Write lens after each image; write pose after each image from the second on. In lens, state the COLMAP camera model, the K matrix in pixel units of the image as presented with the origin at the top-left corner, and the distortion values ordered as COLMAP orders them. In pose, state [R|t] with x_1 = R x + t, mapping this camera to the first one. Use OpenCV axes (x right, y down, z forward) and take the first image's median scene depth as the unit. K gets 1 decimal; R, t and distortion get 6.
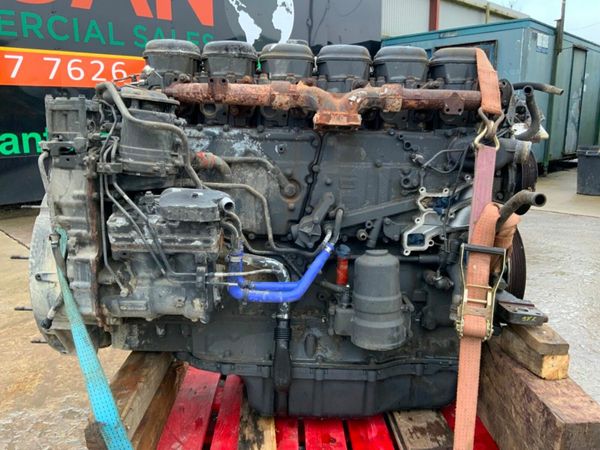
lens RADIAL K [[500.6, 0, 303.2], [0, 500.6, 221.1], [0, 0, 1]] dist [0.061922, -0.086739]
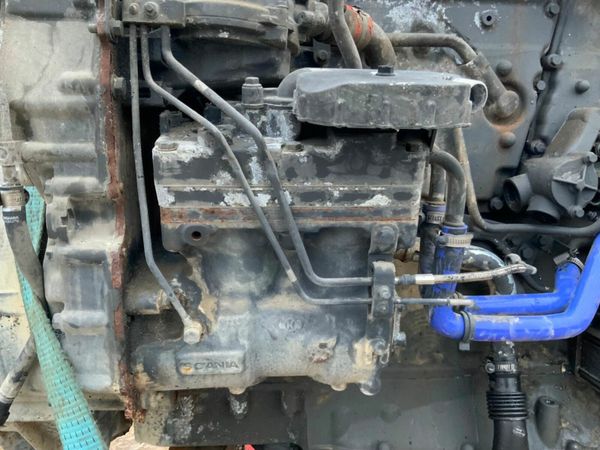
lens RADIAL K [[500.6, 0, 297.4], [0, 500.6, 222.2], [0, 0, 1]] dist [0.061922, -0.086739]
pose [[0.997890, -0.031836, 0.056590, -0.292026], [0.033916, 0.998769, -0.036188, 0.071052], [-0.055368, 0.038031, 0.997741, 0.592554]]
